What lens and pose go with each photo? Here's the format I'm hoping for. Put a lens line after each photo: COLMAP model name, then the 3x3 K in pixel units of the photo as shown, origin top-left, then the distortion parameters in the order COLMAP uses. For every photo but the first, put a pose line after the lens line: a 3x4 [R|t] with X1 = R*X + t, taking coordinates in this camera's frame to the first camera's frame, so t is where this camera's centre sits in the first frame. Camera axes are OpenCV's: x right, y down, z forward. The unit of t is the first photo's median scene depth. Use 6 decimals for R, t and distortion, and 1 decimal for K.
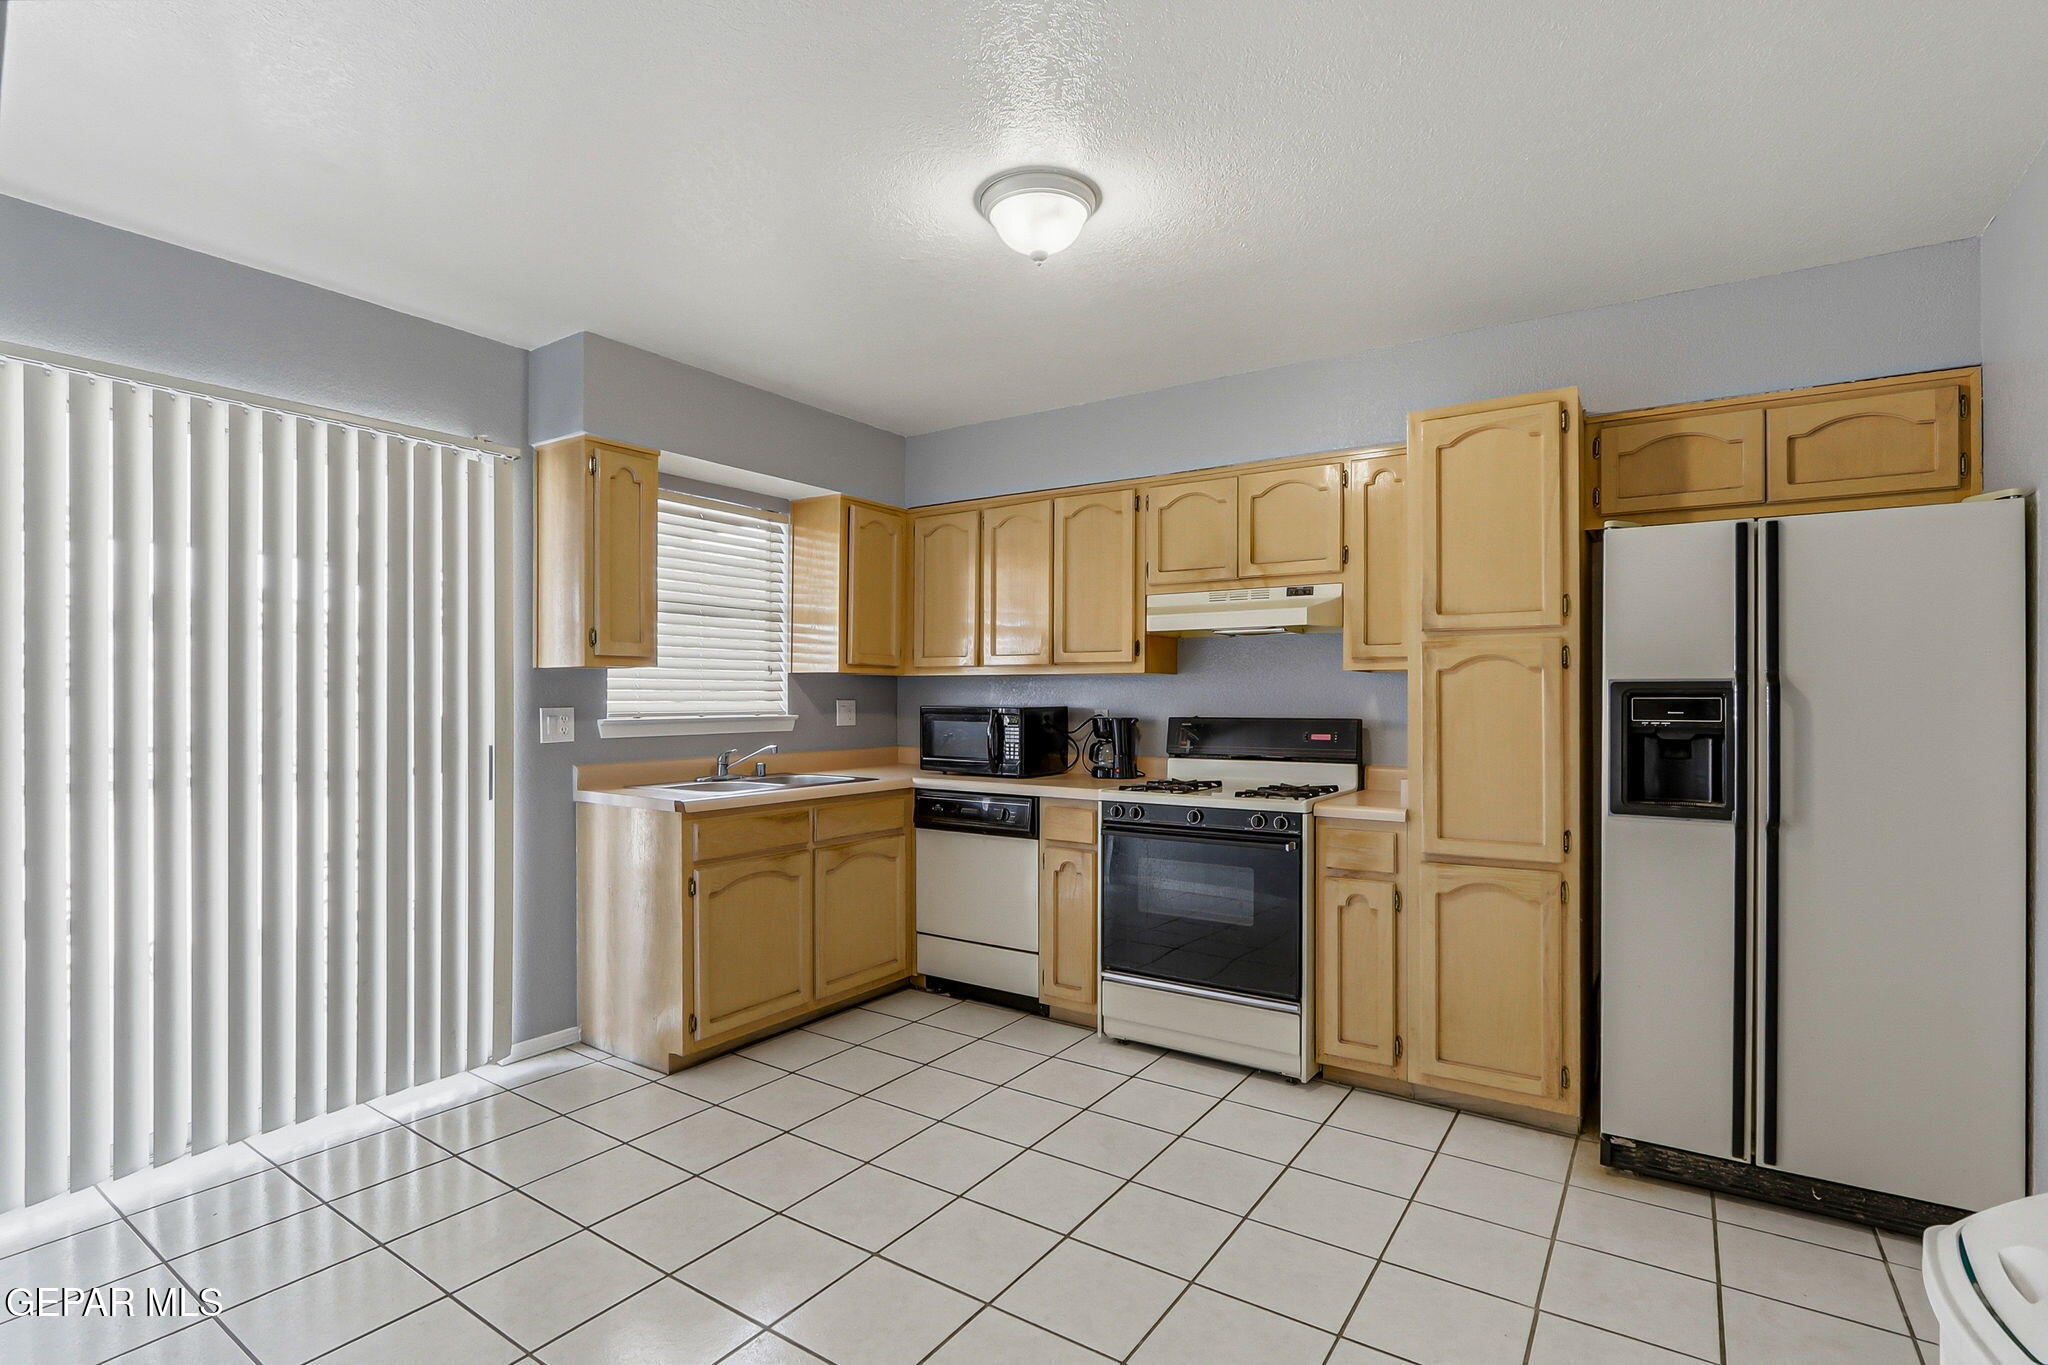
lens RADIAL K [[971.3, 0, 1030.6], [0, 971.3, 694.2], [0, 0, 1]] dist [-0.004994, -0.000769]
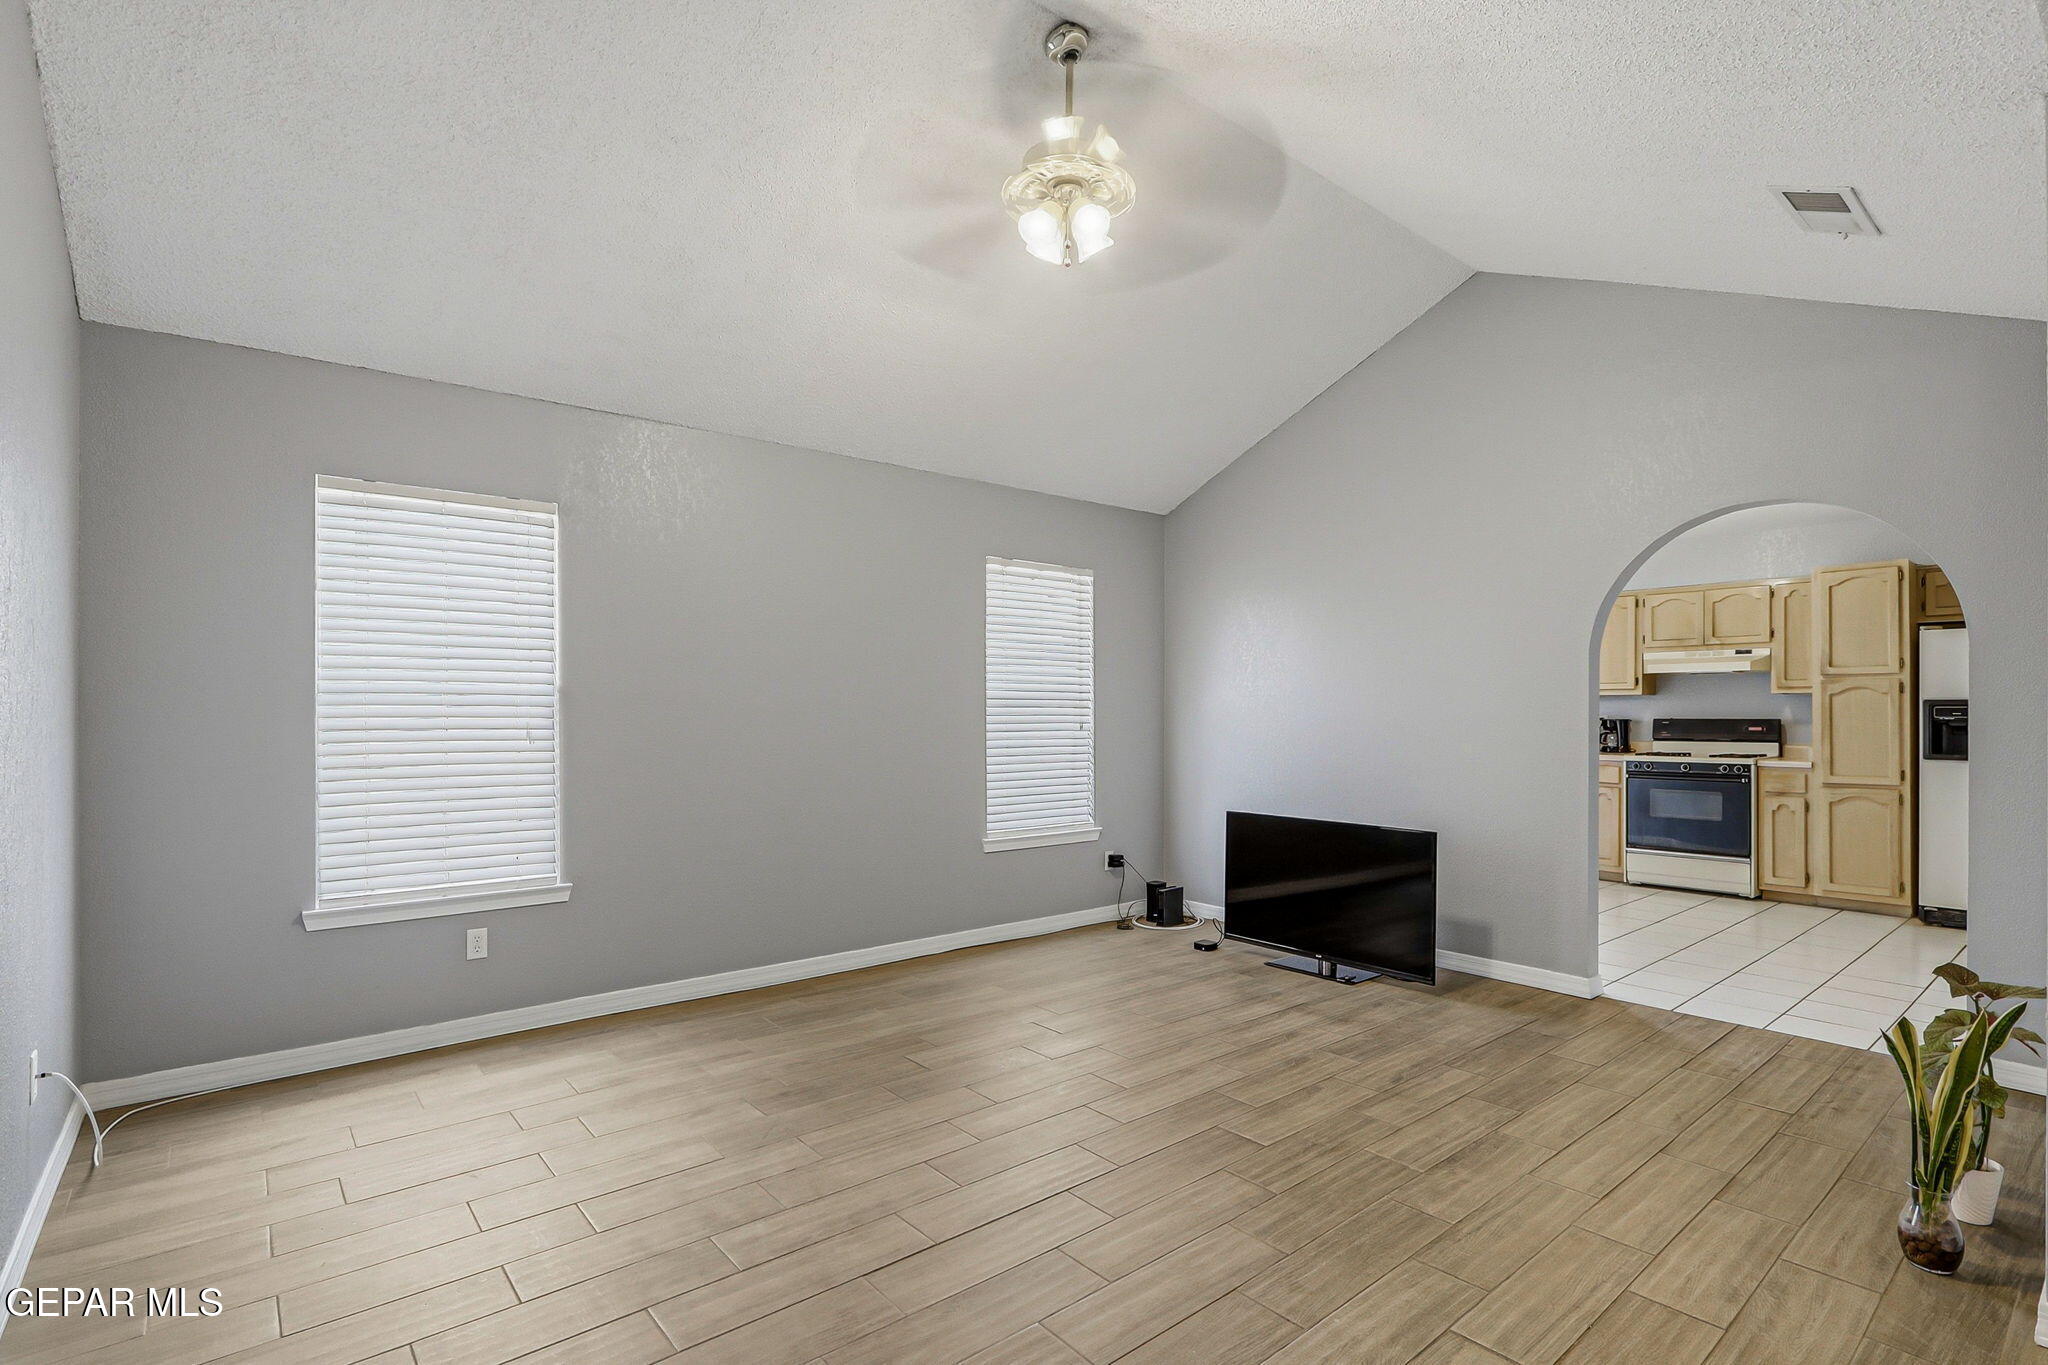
lens RADIAL K [[978.0, 0, 1030.2], [0, 978.0, 710.9], [0, 0, 1]] dist [-0.004662, -0.000925]
pose [[0.960574, -0.004234, -0.277992, -0.602003], [0.005637, 0.999975, 0.004246, -0.006683], [0.277967, -0.005646, 0.960574, -1.380393]]
